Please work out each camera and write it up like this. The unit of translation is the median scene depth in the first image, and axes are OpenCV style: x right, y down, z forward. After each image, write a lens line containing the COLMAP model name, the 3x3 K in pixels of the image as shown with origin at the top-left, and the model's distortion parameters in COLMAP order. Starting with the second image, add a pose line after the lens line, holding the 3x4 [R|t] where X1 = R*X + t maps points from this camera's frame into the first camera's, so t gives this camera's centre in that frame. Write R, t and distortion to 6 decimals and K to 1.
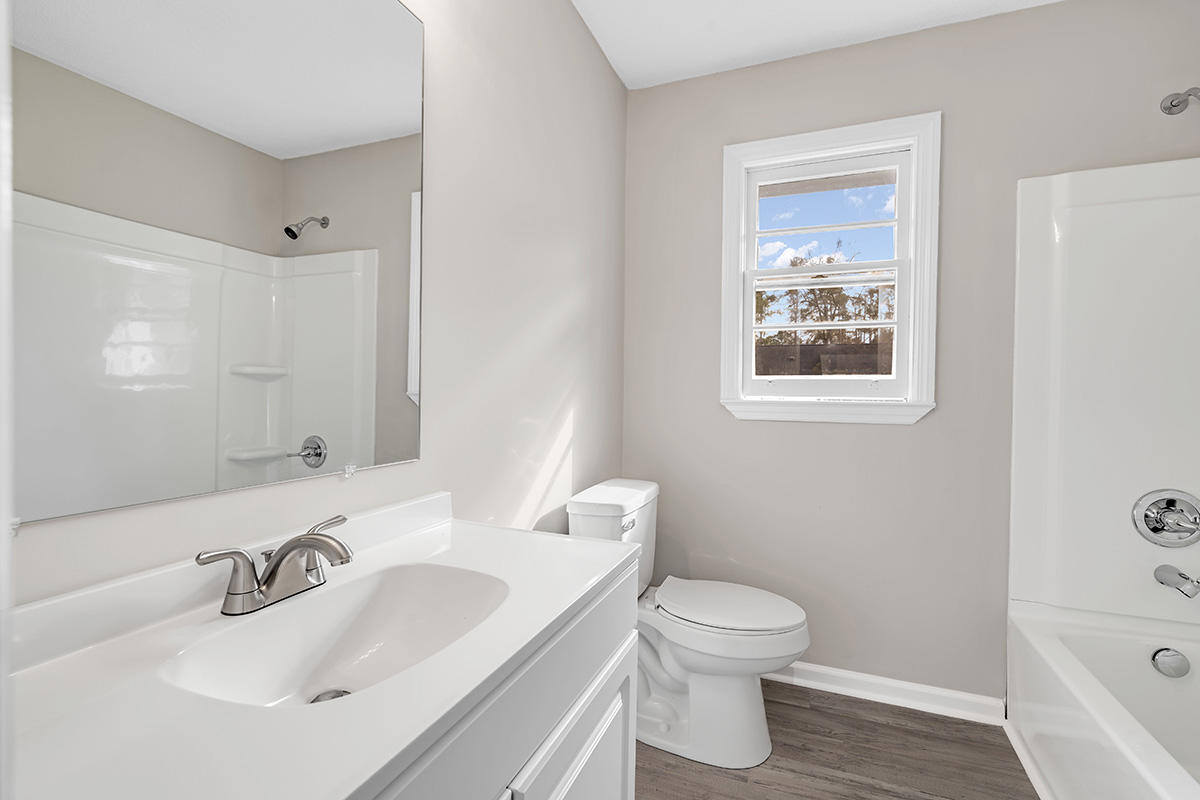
lens RADIAL K [[558.4, 0, 597.5], [0, 558.4, 390.6], [0, 0, 1]] dist [0.016285, 0.000211]
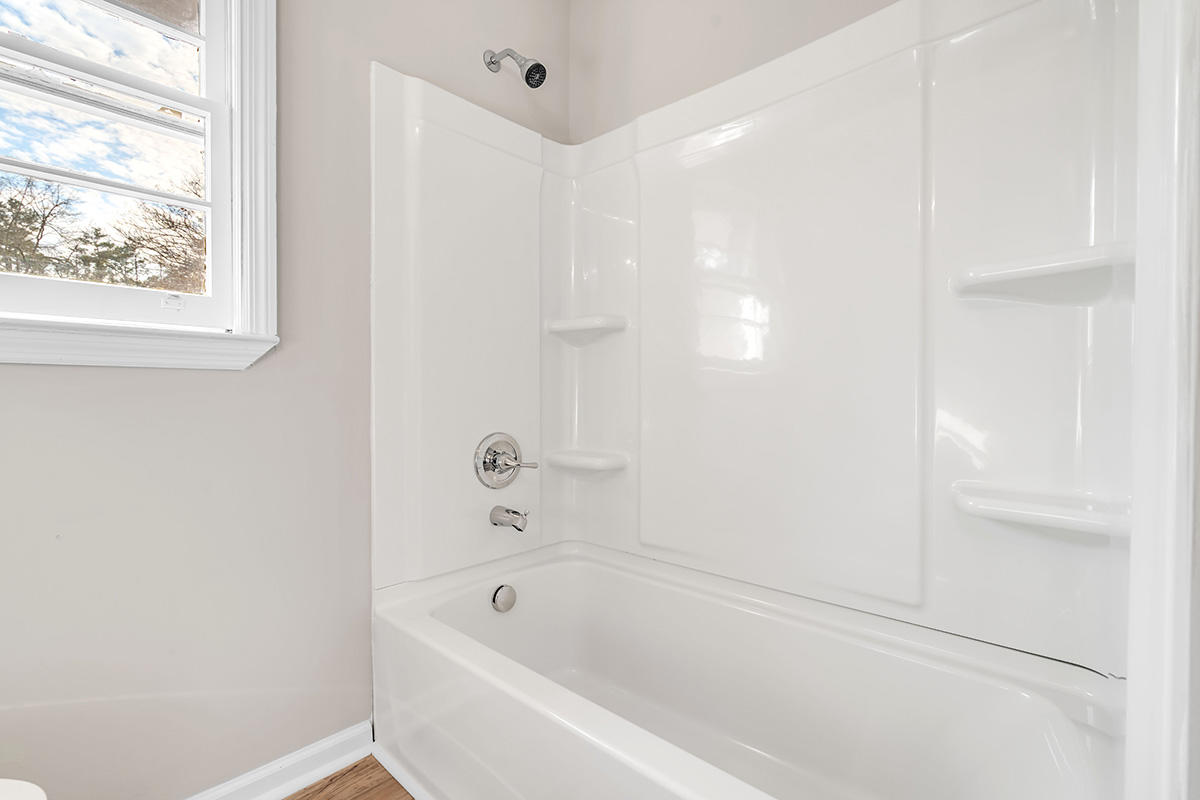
lens RADIAL K [[539.3, 0, 605.4], [0, 539.3, 412.2], [0, 0, 1]] dist [-0.002116, -0.000315]
pose [[0.337242, -0.029999, 0.940940, 0.135065], [-0.000597, 0.999485, 0.032079, 0.094612], [-0.941418, -0.011380, 0.337050, 0.440449]]
